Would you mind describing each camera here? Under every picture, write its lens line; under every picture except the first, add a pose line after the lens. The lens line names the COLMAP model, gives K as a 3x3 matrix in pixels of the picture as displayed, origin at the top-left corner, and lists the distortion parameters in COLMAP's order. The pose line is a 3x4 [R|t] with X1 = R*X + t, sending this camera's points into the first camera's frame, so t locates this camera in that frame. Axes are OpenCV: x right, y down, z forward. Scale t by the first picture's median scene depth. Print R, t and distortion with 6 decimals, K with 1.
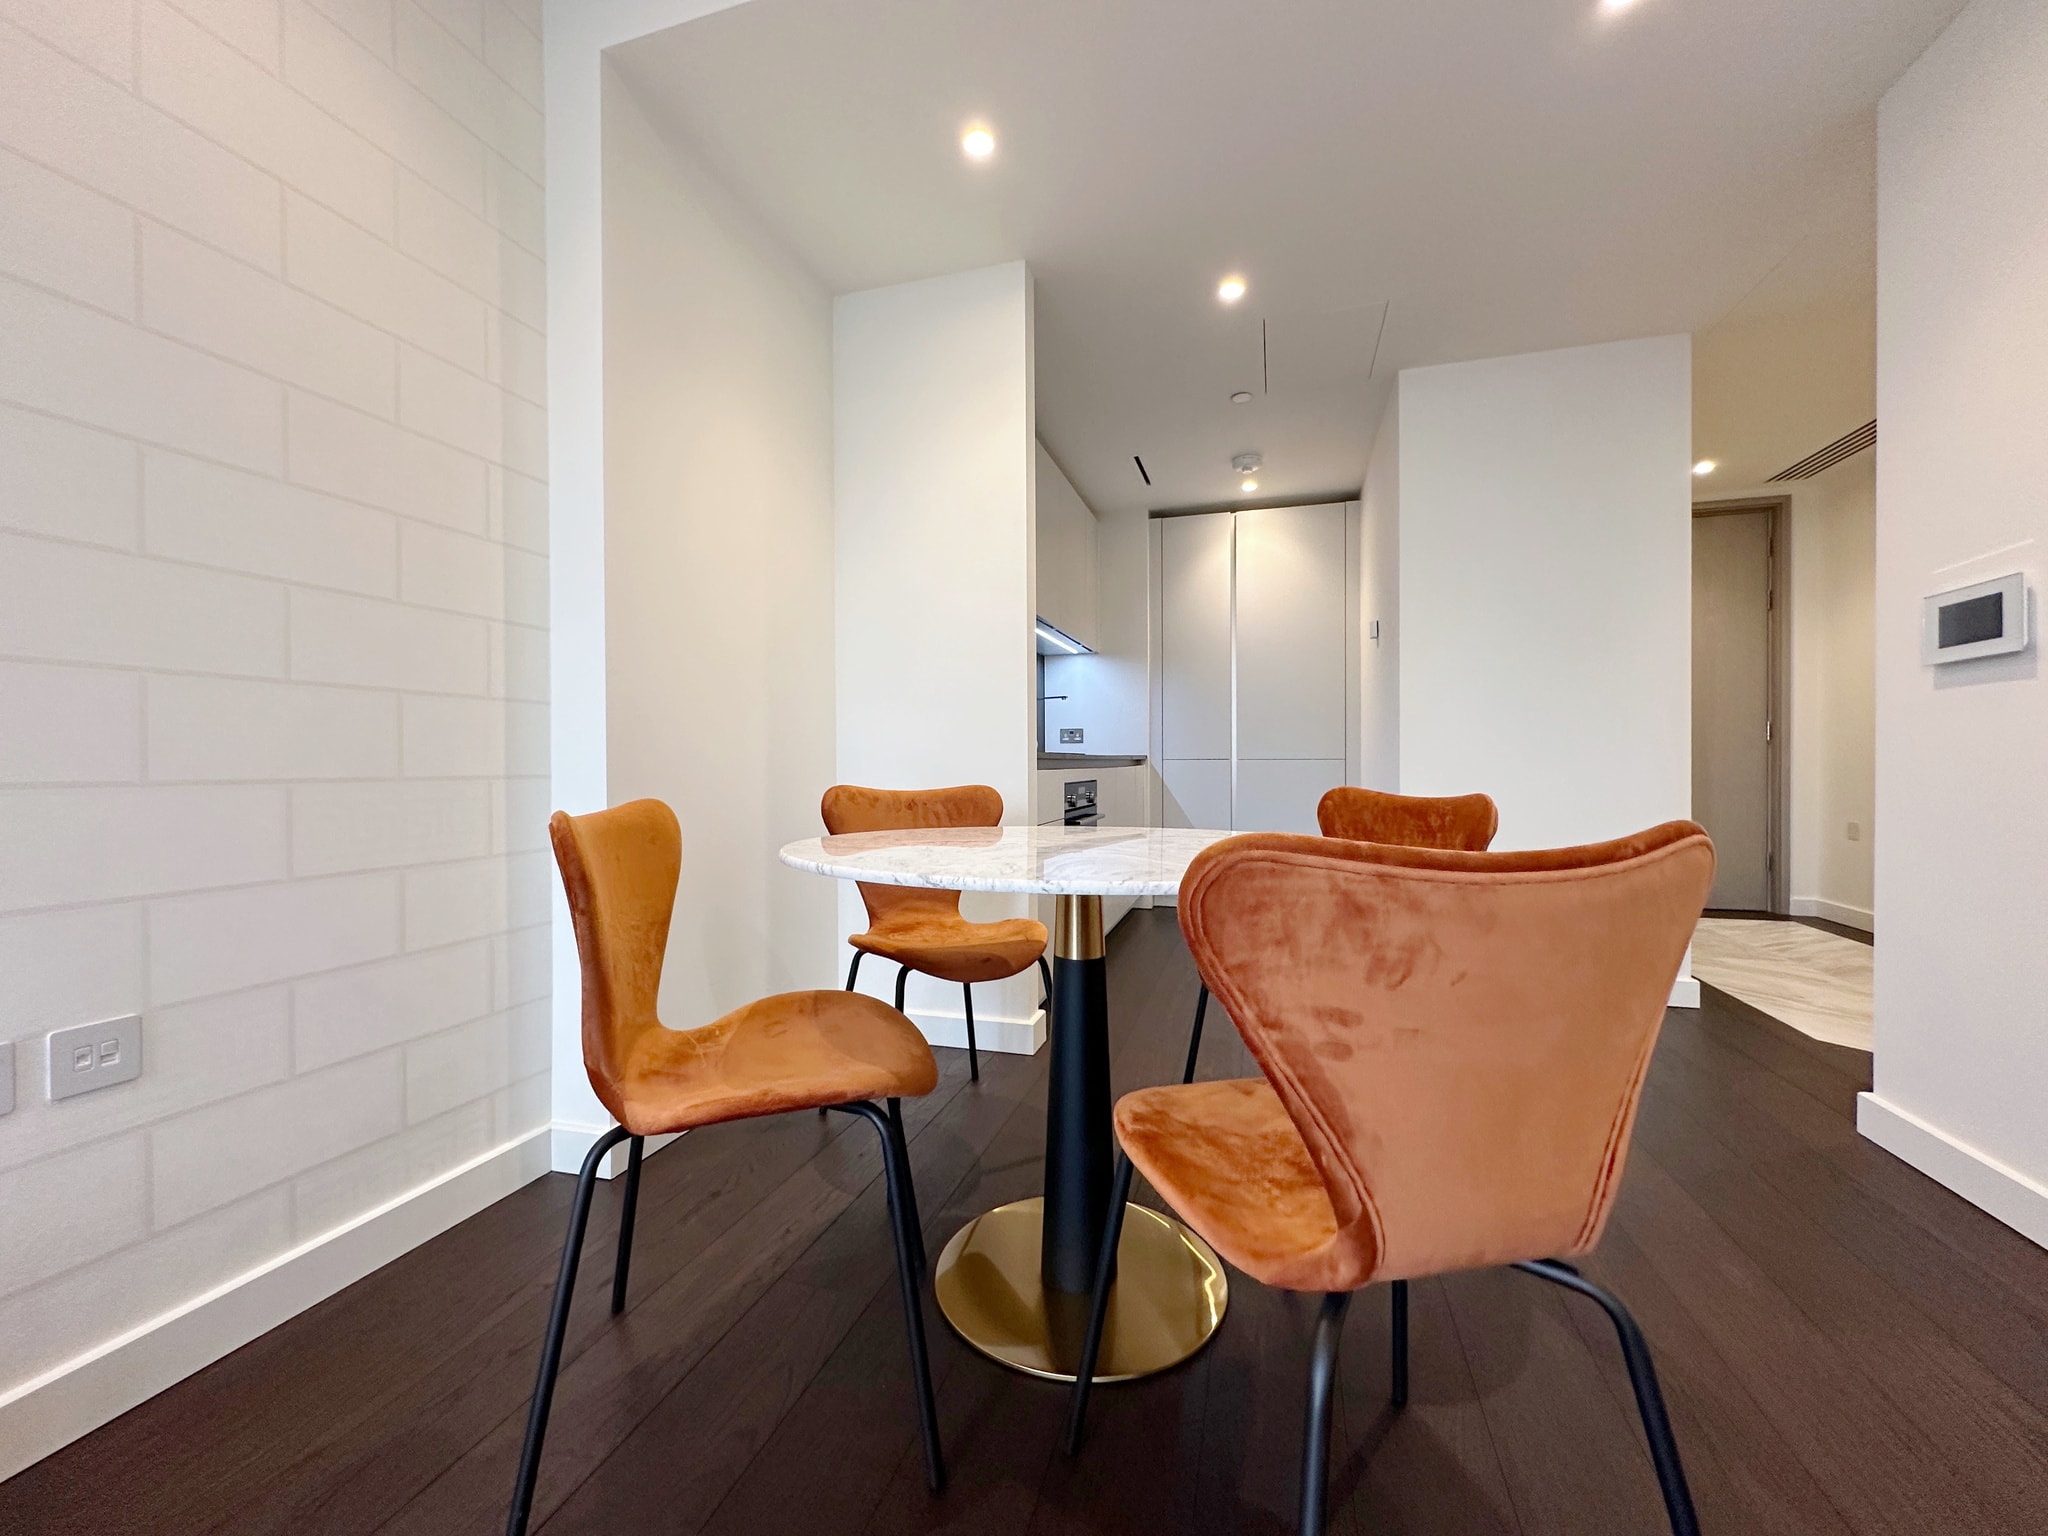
lens RADIAL K [[817.7, 0, 1021.8], [0, 817.7, 769.3], [0, 0, 1]] dist [-0.002620, 0.000237]
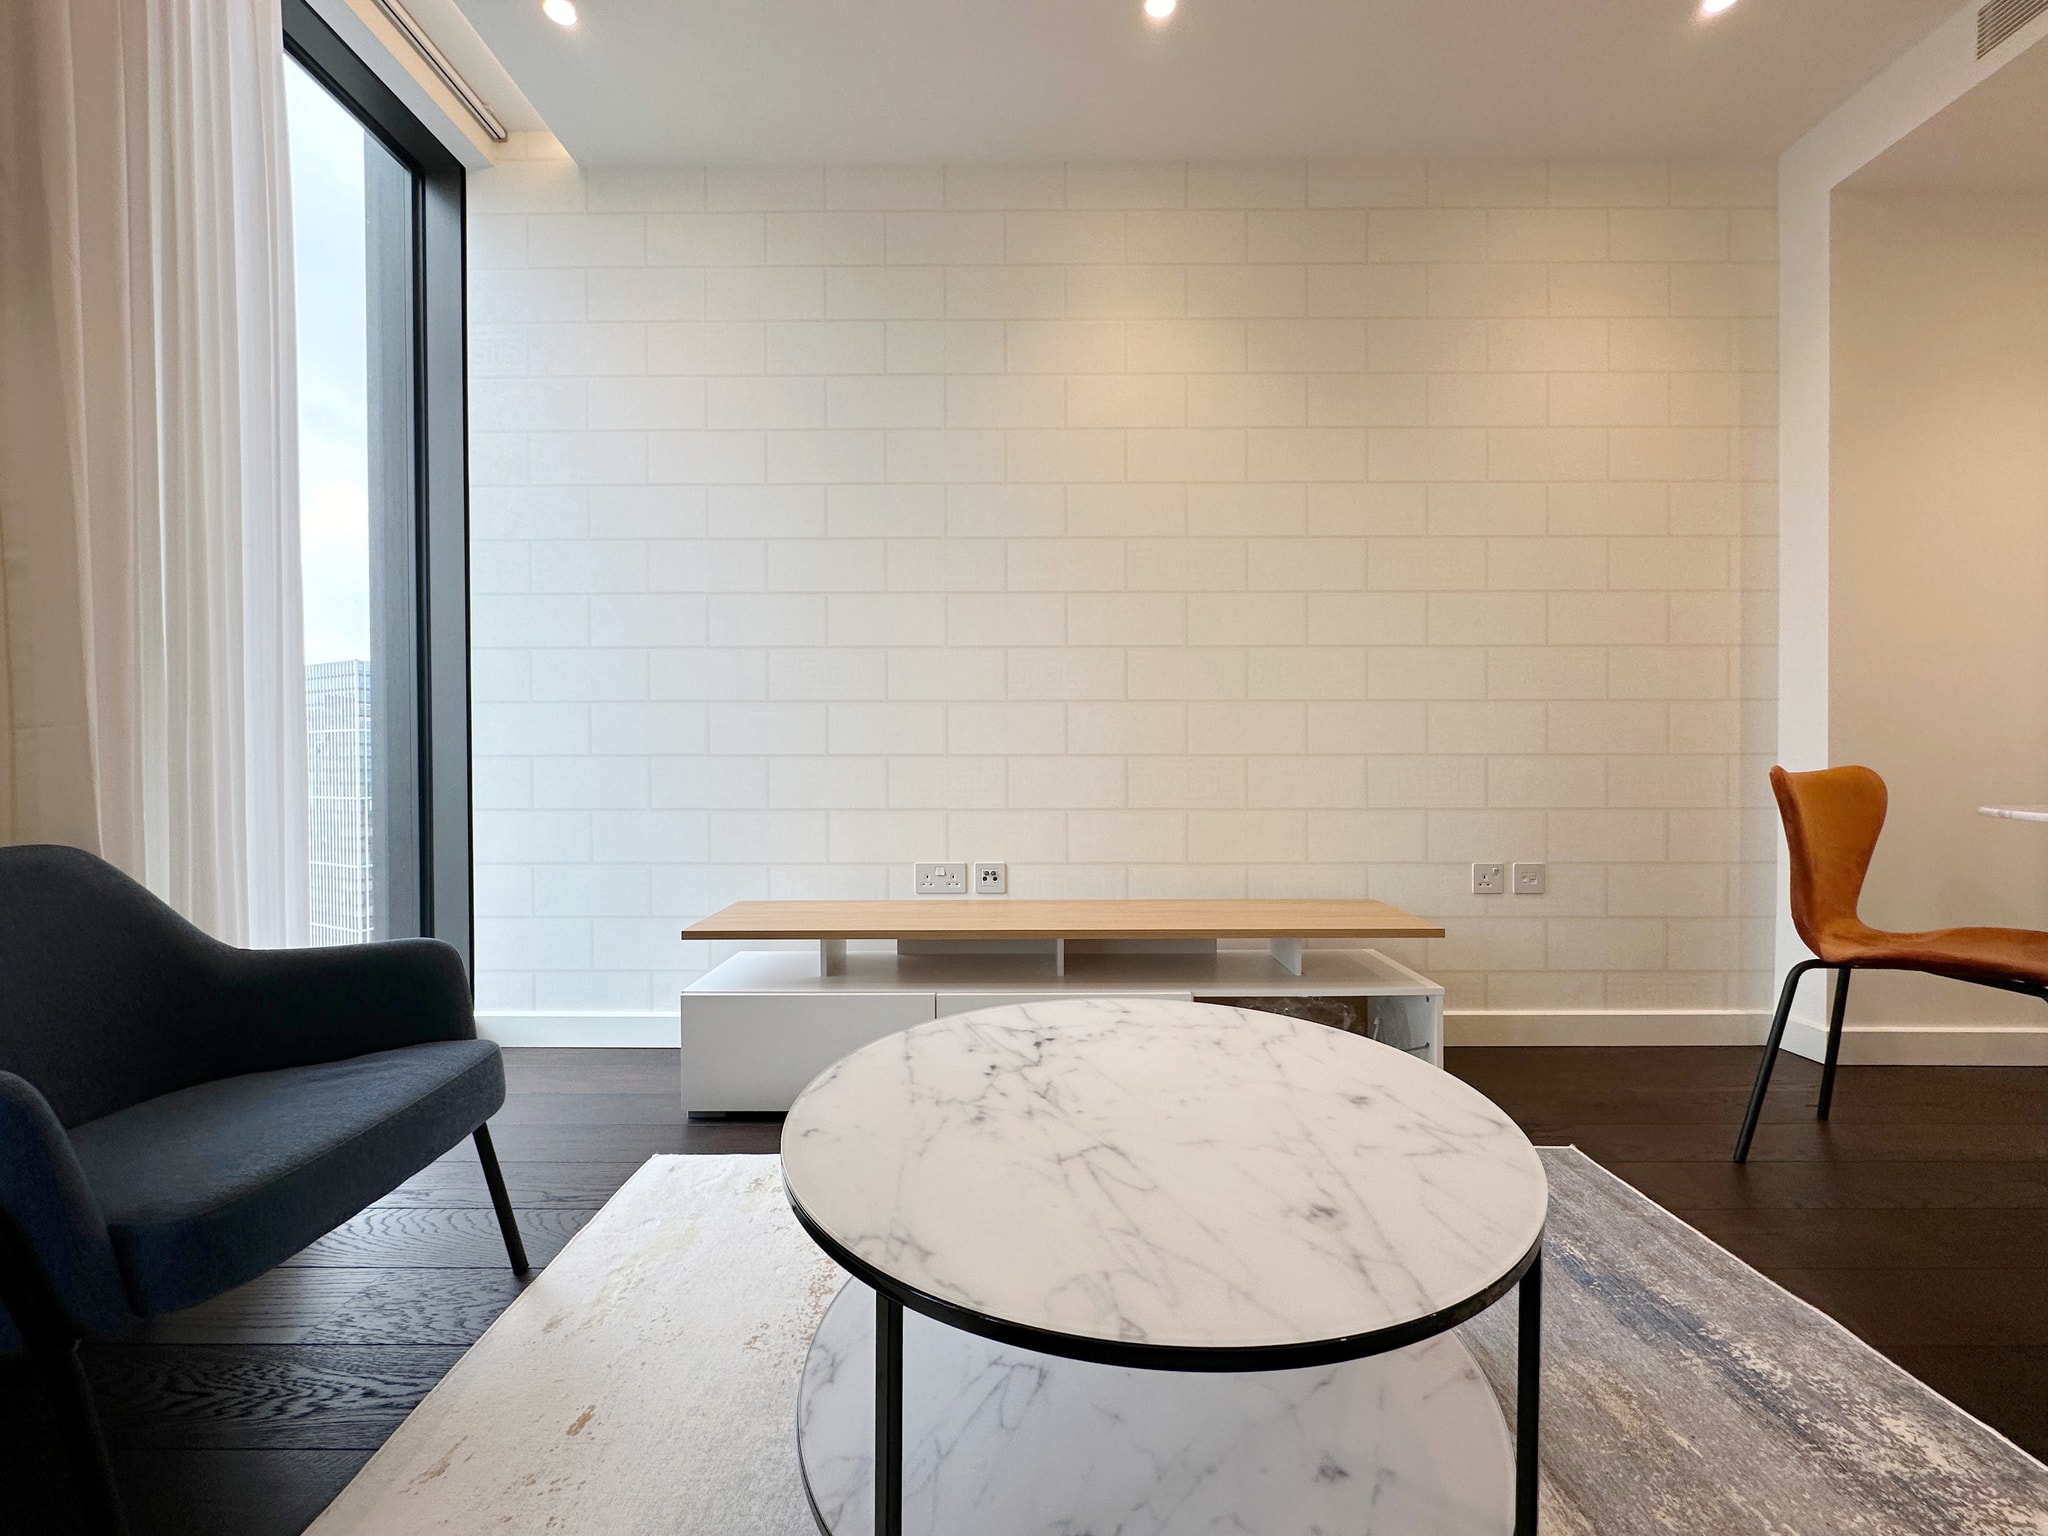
lens RADIAL K [[817.7, 0, 1021.8], [0, 817.7, 769.3], [0, 0, 1]] dist [-0.002620, 0.000237]
pose [[0.285637, 0.013747, -0.958239, 0.373243], [-0.004474, 0.999905, 0.013011, 0.023548], [0.958328, 0.000570, 0.285671, -0.604960]]
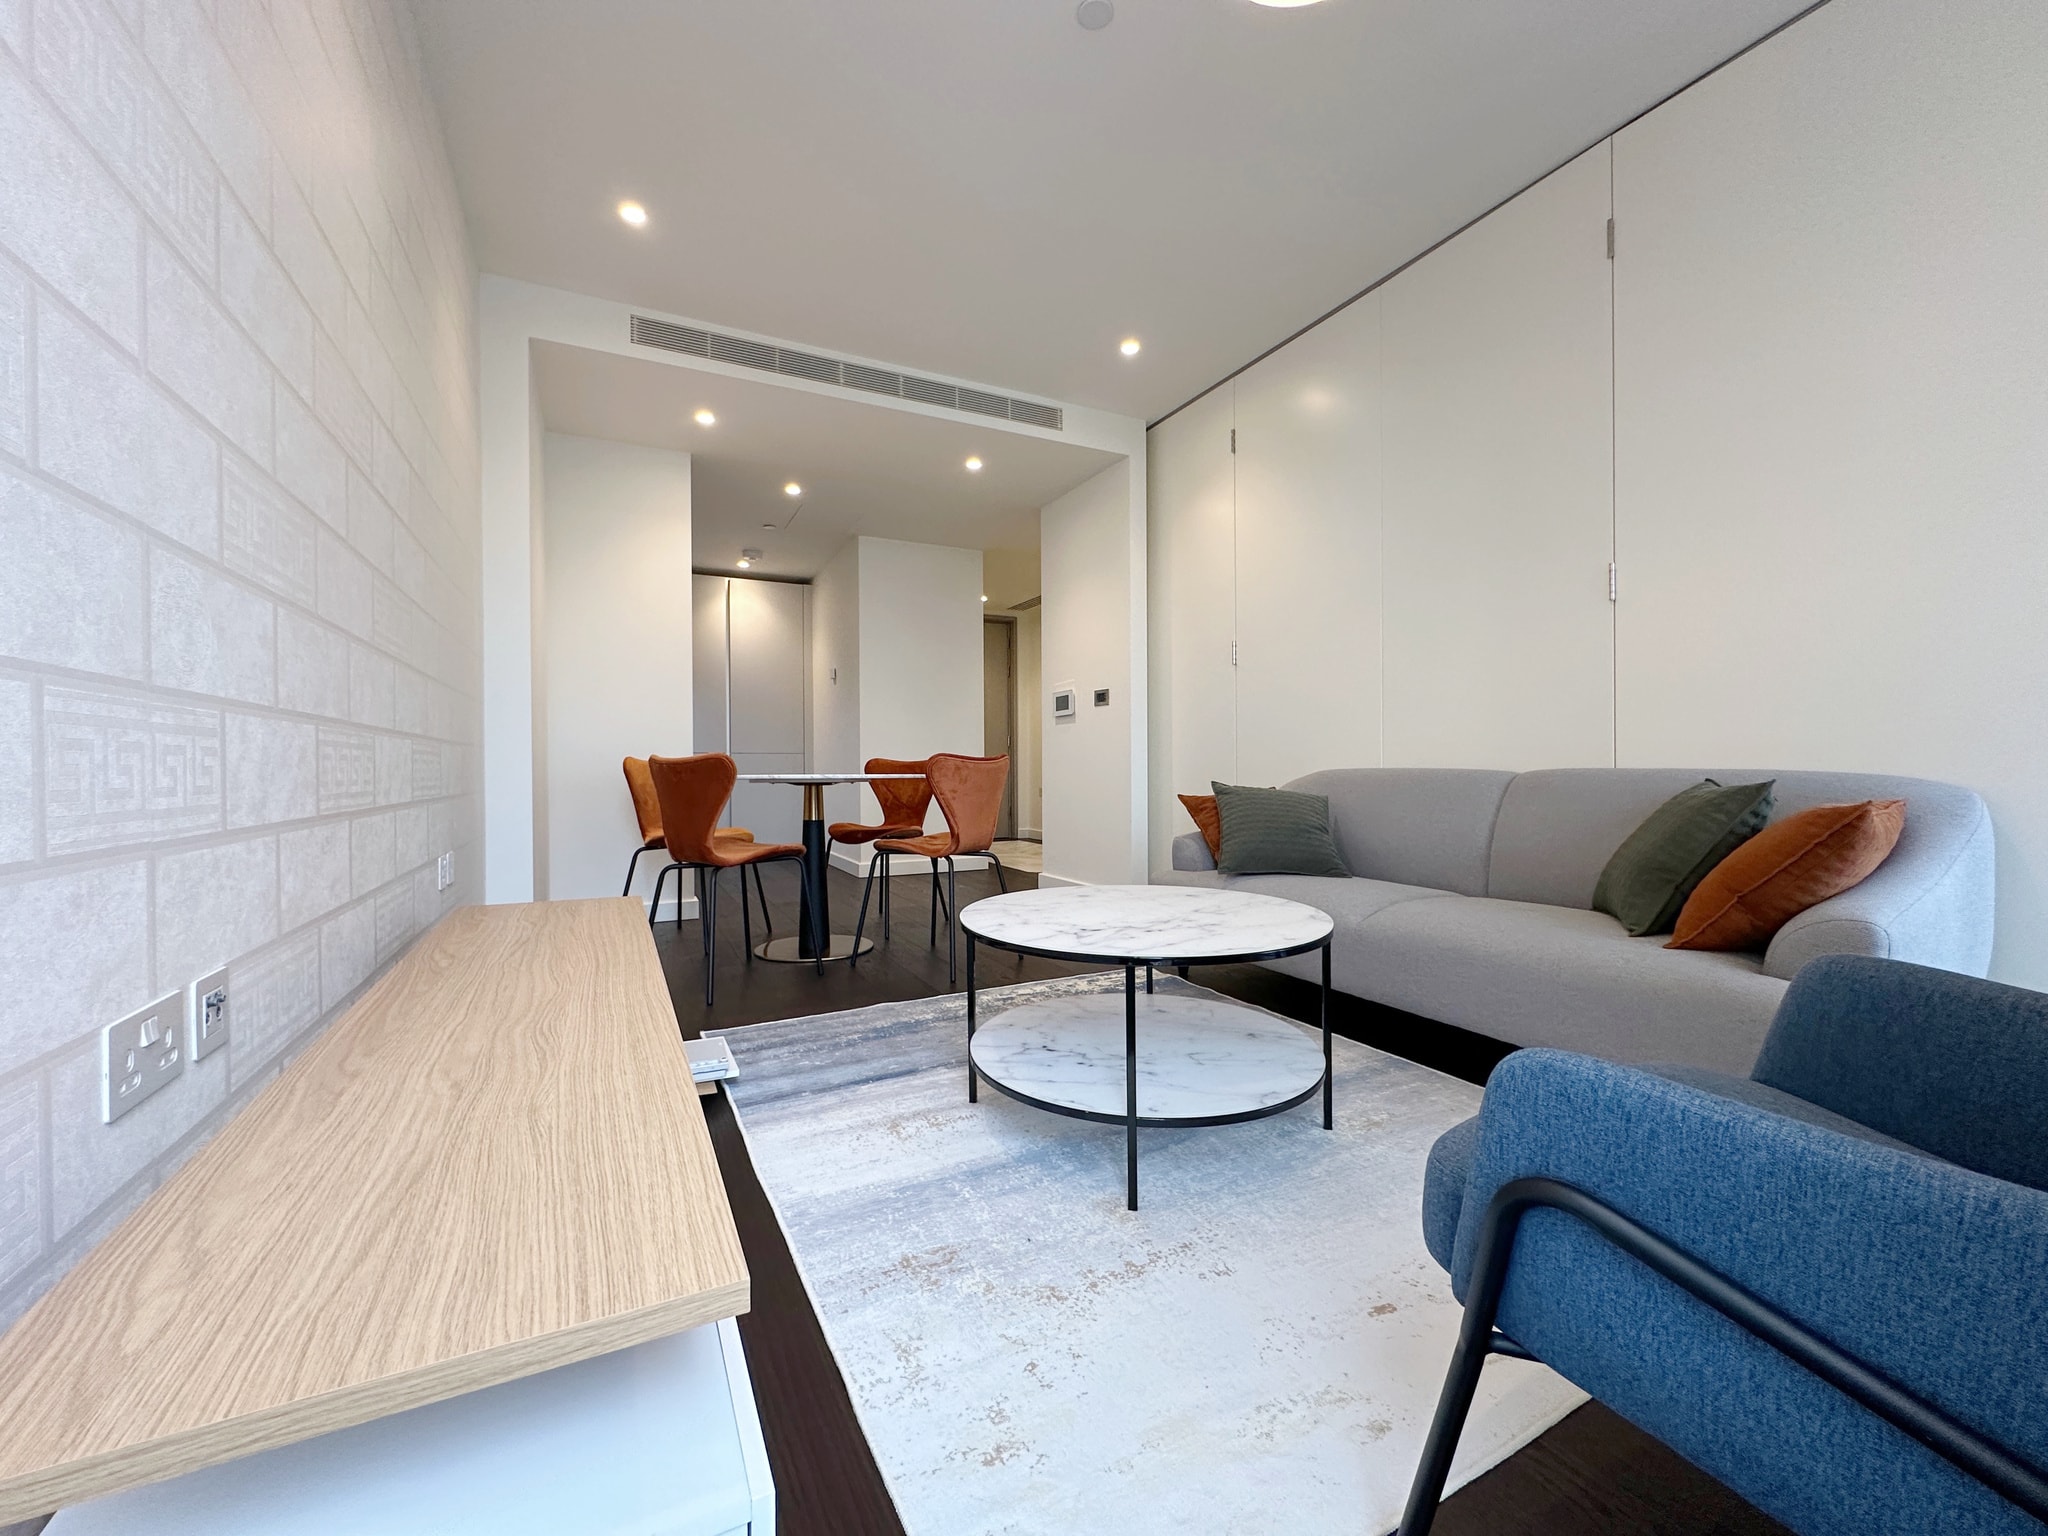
lens RADIAL K [[817.7, 0, 1021.8], [0, 817.7, 769.3], [0, 0, 1]] dist [-0.002620, 0.000237]
pose [[0.722031, -0.002797, 0.691855, -0.998778], [0.007838, 0.999961, -0.004137, 0.072577], [-0.691816, 0.008410, 0.722025, -1.037128]]
